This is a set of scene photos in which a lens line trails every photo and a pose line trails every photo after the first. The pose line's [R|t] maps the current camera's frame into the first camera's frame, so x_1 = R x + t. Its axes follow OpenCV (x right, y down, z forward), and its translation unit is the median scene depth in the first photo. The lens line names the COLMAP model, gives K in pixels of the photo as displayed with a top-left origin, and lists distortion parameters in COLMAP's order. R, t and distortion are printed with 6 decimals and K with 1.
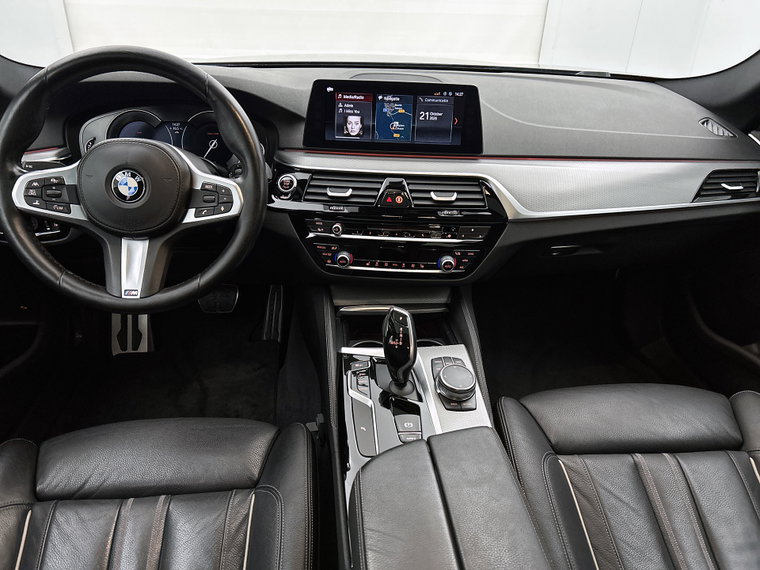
lens RADIAL K [[571.6, 0, 379.0], [0, 571.6, 288.9], [0, 0, 1]] dist [0.052131, -0.067043]
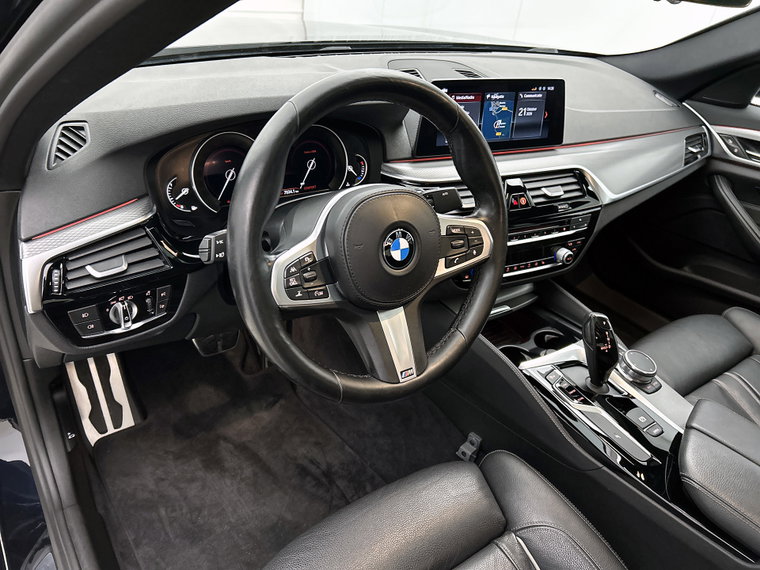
lens RADIAL K [[571.6, 0, 379.9], [0, 571.6, 284.7], [0, 0, 1]] dist [0.052131, -0.067043]
pose [[0.861248, -0.212413, 0.461664, -0.799396], [0.167774, 0.976366, 0.136242, -0.231786], [-0.479692, -0.039883, 0.876530, 0.298818]]
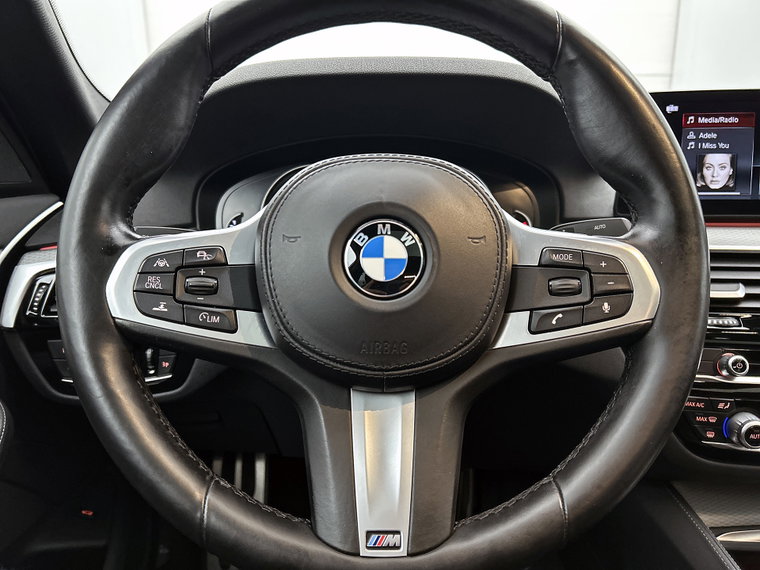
lens RADIAL K [[571.6, 0, 374.9], [0, 571.6, 284.3], [0, 0, 1]] dist [0.052131, -0.067043]
pose [[0.994806, -0.038727, -0.094133, -0.386951], [0.014551, 0.969404, -0.245040, -0.060891], [0.100742, 0.242397, 0.964932, 0.593515]]
